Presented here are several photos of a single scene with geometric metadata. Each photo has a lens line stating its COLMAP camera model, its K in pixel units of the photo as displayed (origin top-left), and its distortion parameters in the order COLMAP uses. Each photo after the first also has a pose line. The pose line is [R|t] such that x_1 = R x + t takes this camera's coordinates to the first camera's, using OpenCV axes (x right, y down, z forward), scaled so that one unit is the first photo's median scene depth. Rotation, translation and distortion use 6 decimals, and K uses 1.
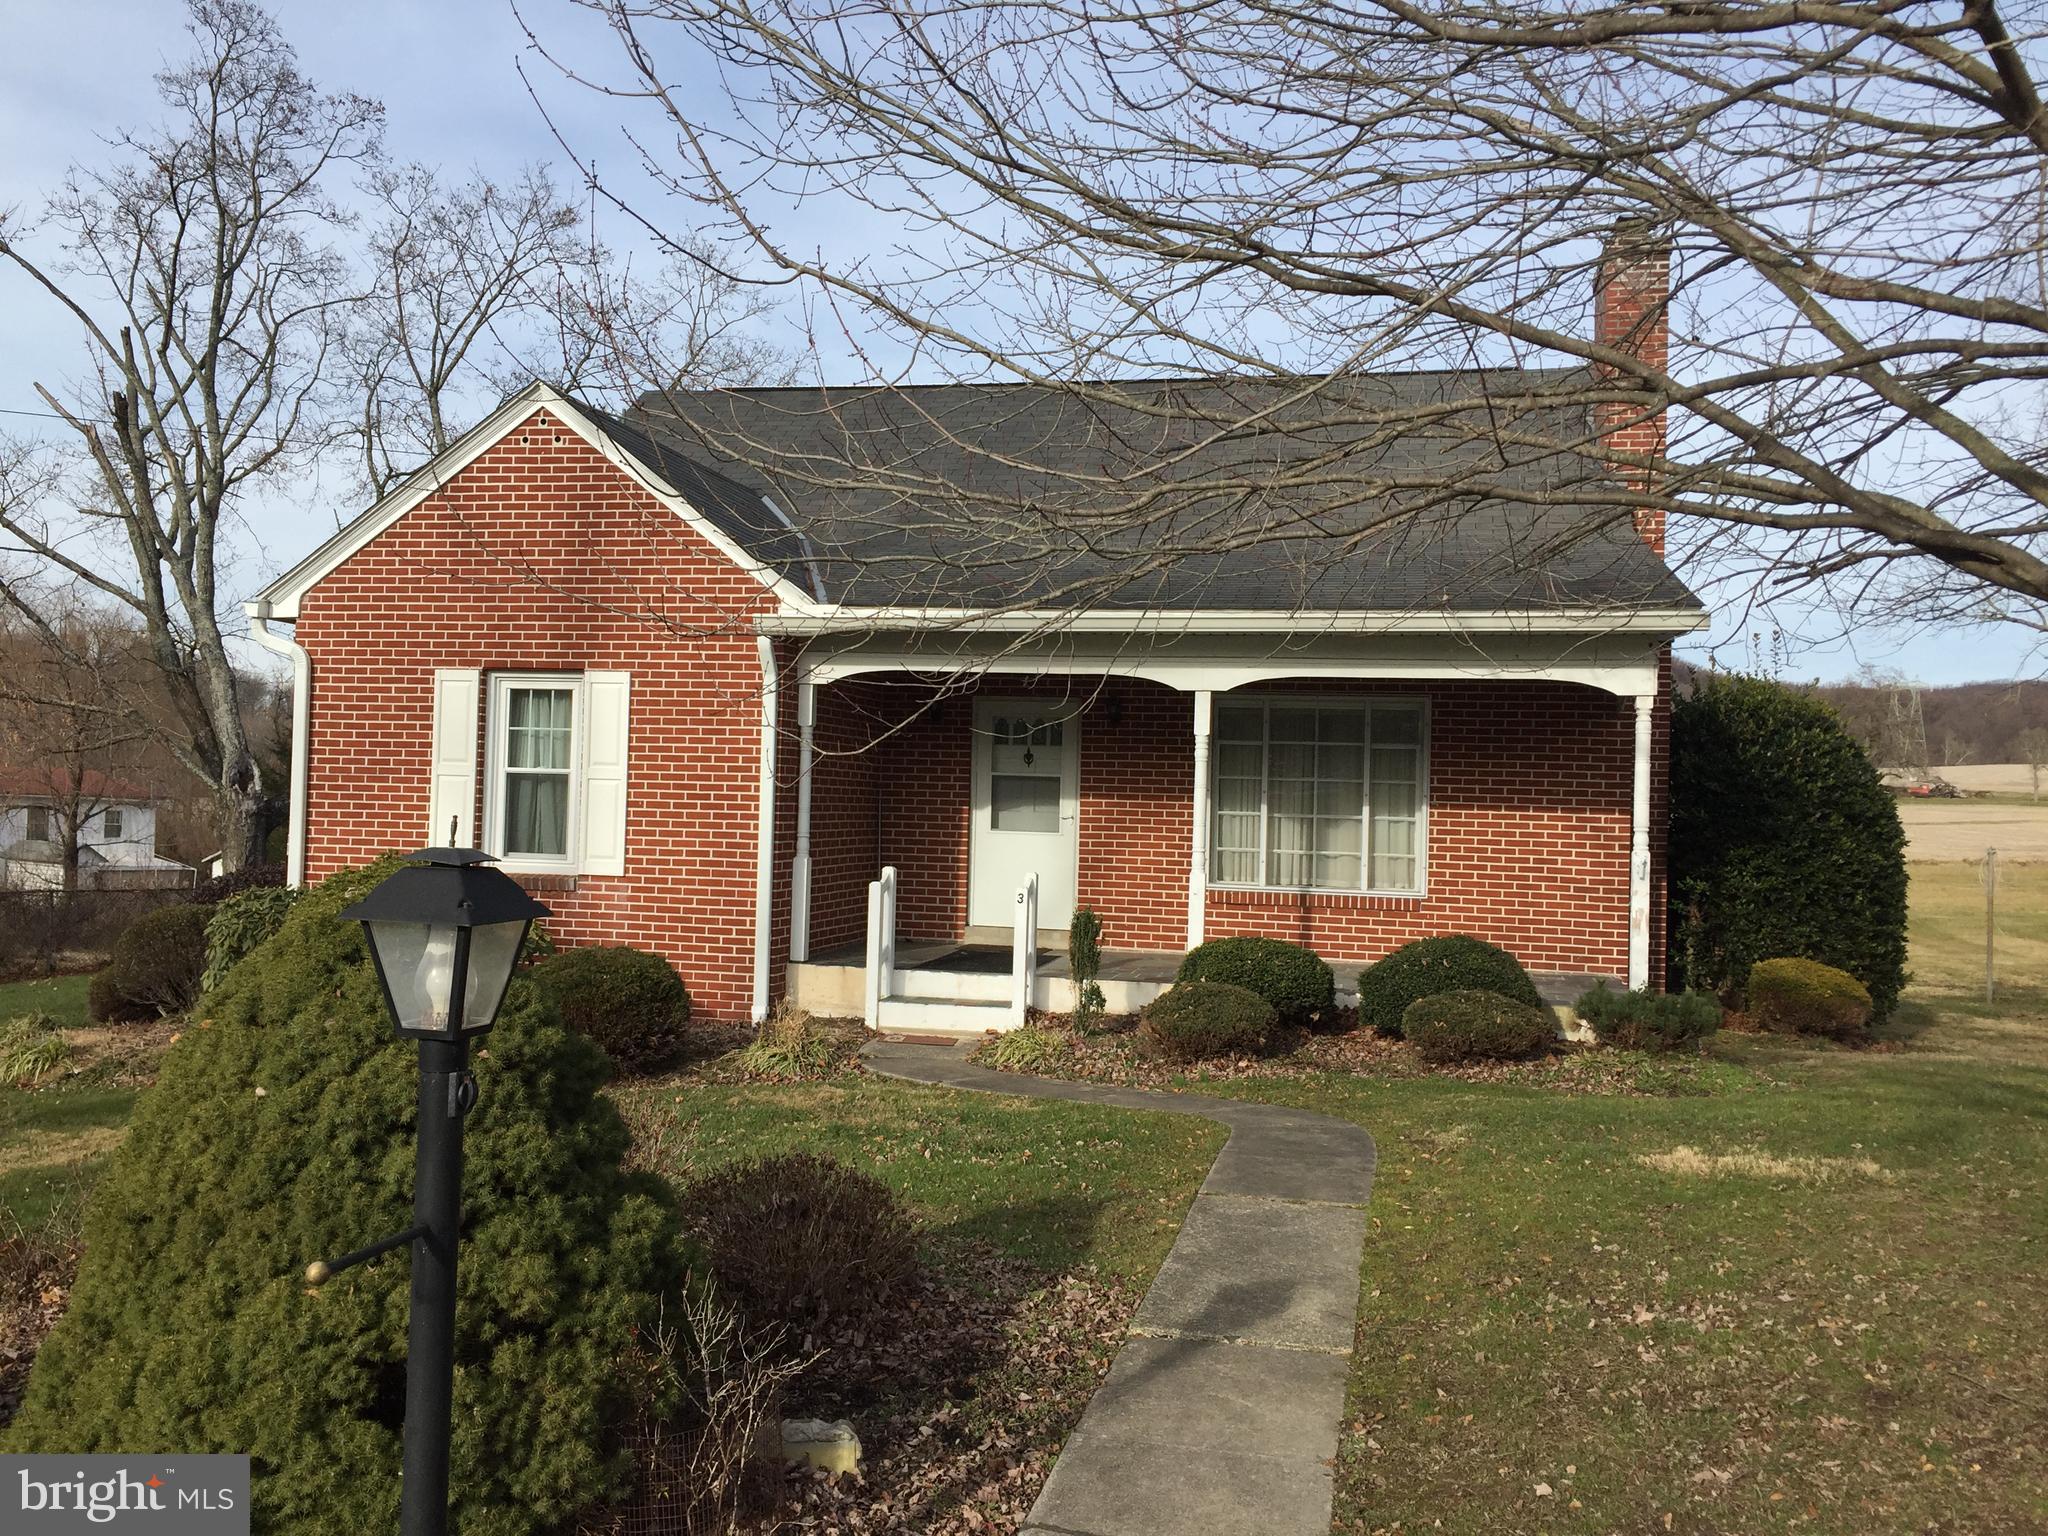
lens RADIAL K [[1745.9, 0, 1024.0], [0, 1745.9, 768.0], [0, 0, 1]] dist [0.099114, -0.138267]
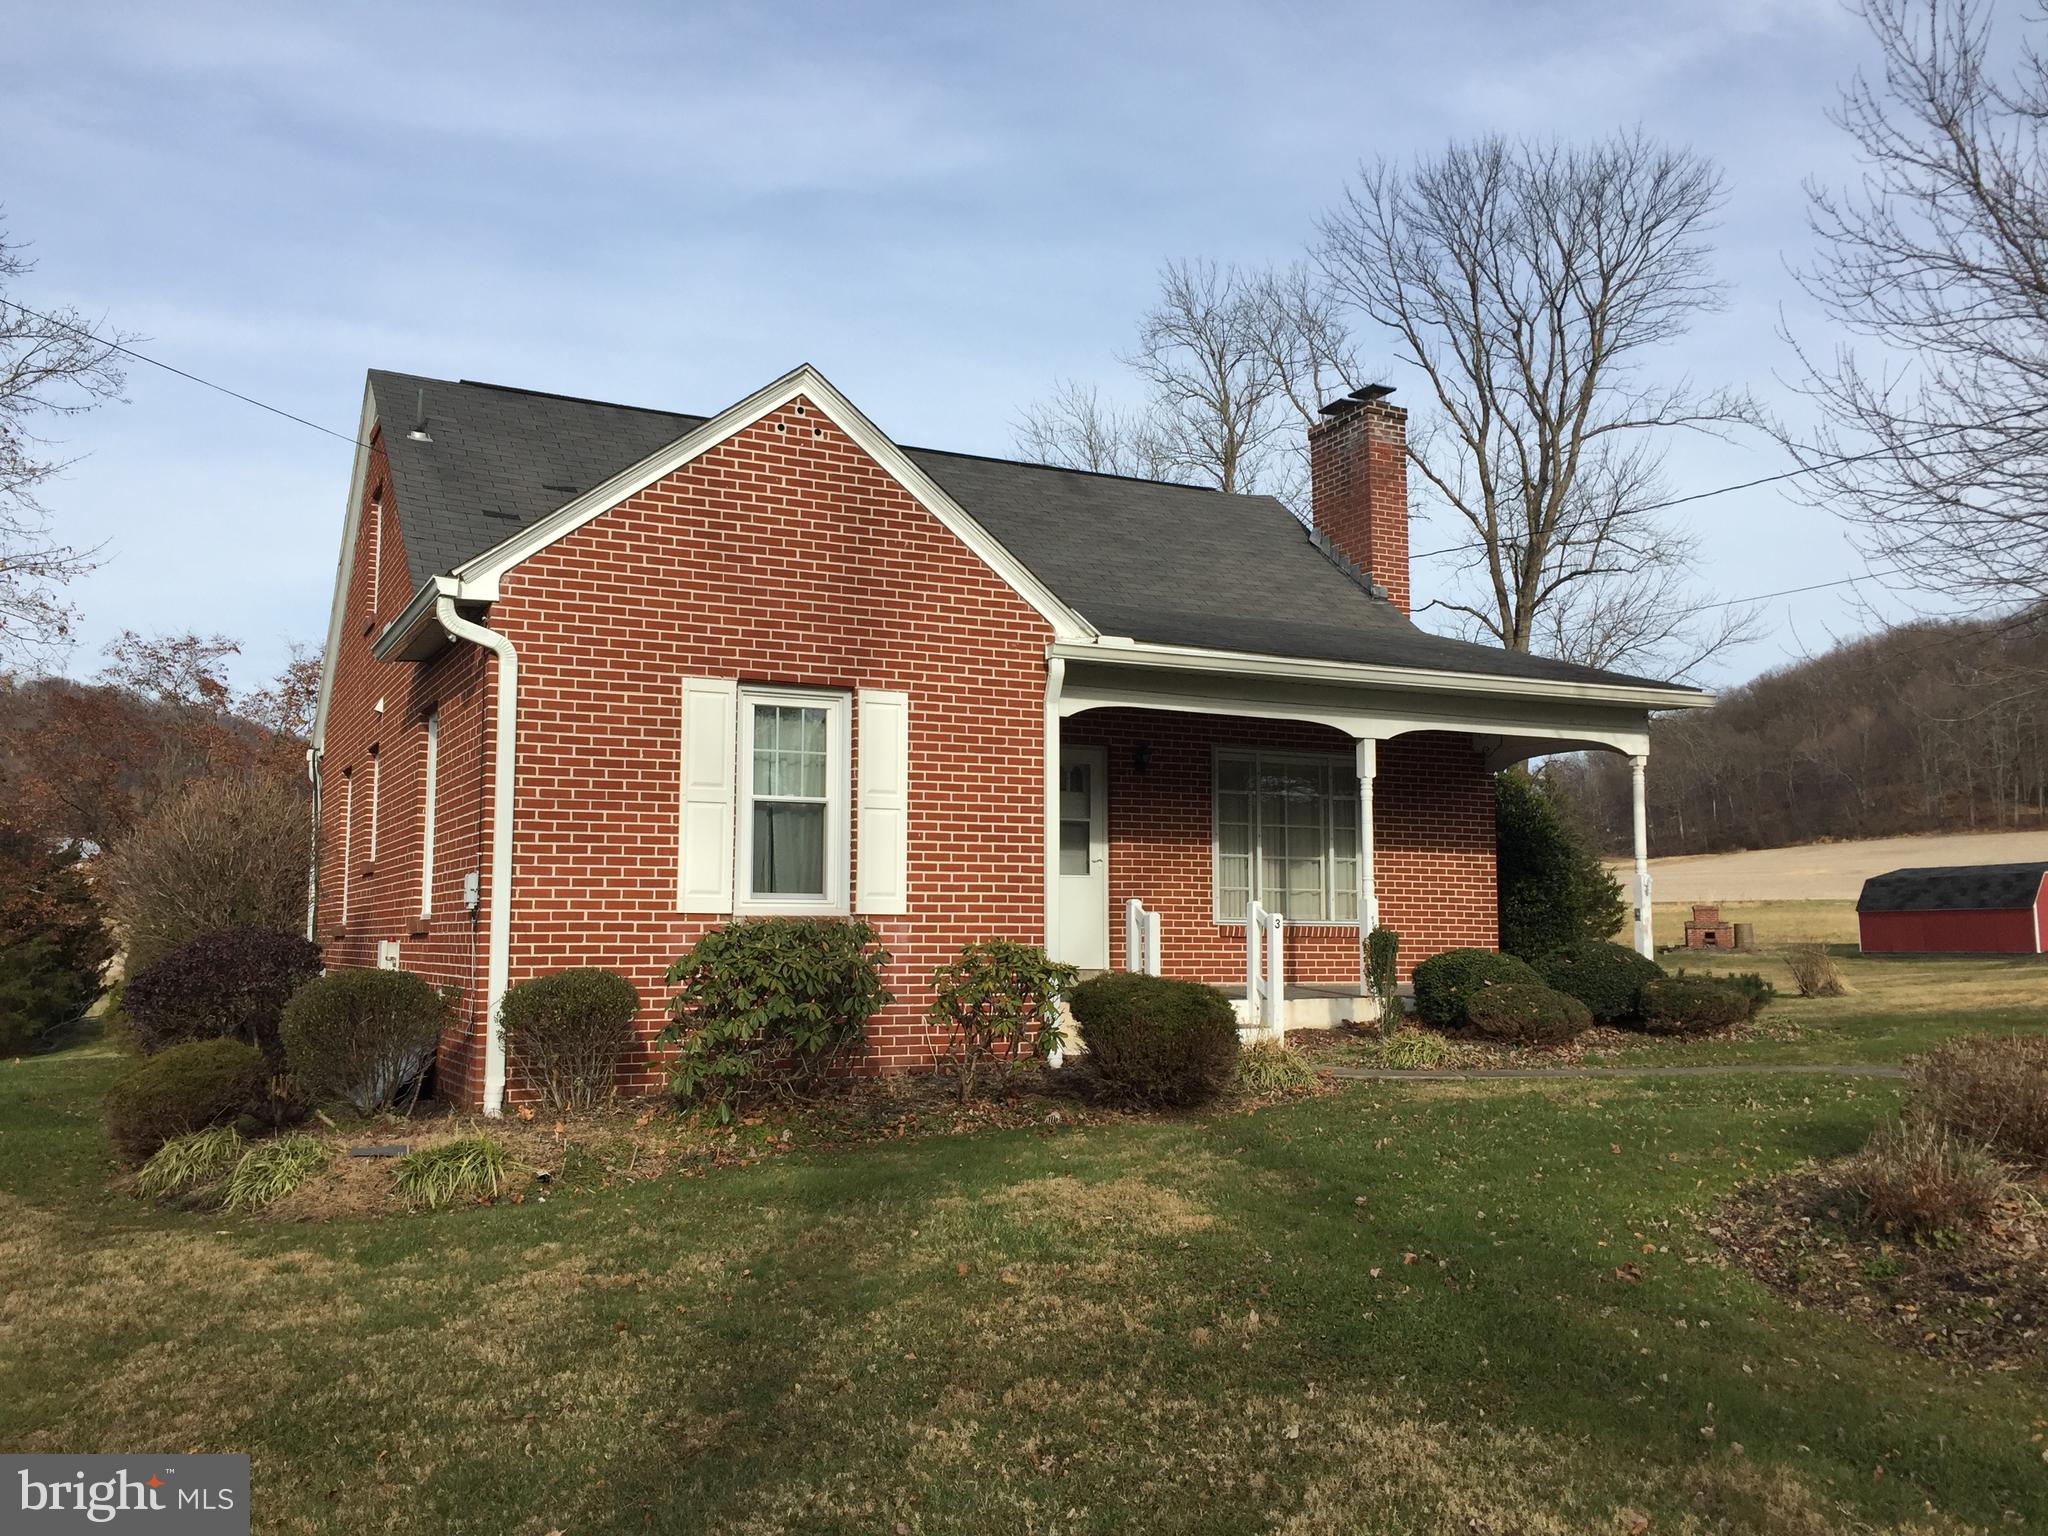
lens RADIAL K [[1745.9, 0, 1024.0], [0, 1745.9, 768.0], [0, 0, 1]] dist [0.099114, -0.138267]
pose [[0.775853, 0.033446, 0.630027, -0.747727], [0.005532, 0.998195, -0.059804, 0.039659], [-0.630889, 0.049884, 0.774267, 0.247565]]
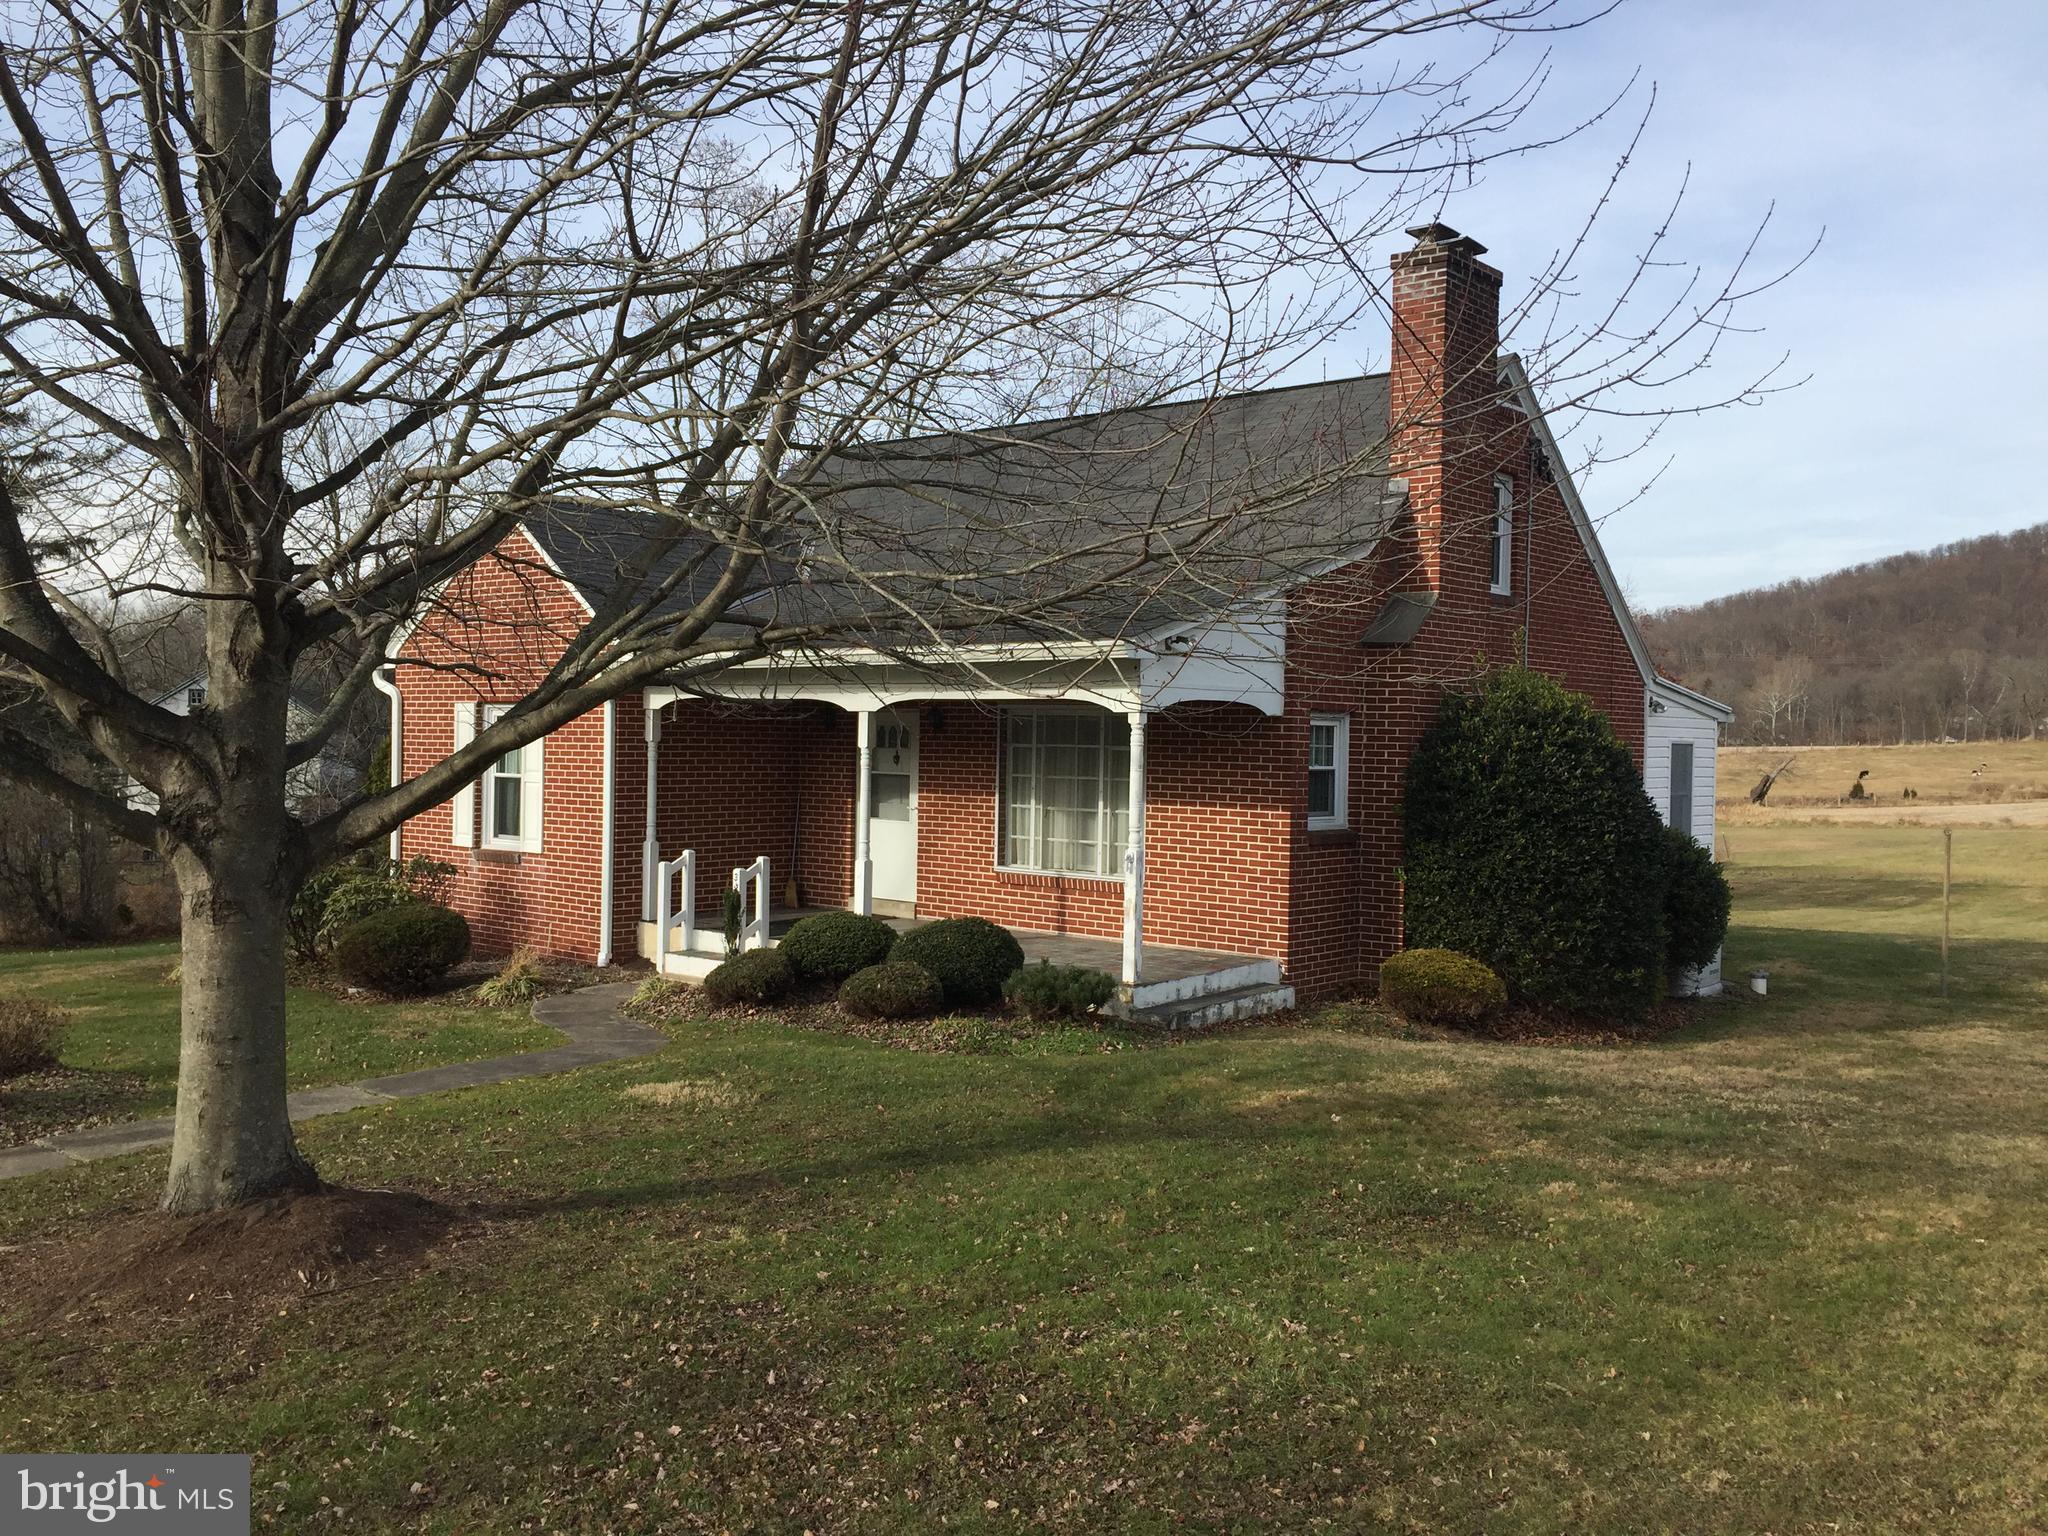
lens RADIAL K [[1745.9, 0, 1024.0], [0, 1745.9, 768.0], [0, 0, 1]] dist [0.099114, -0.138267]
pose [[0.879475, -0.004509, -0.475924, 0.742066], [0.017745, 0.999571, 0.023321, -0.029413], [0.475615, -0.028955, 0.879177, -0.020163]]
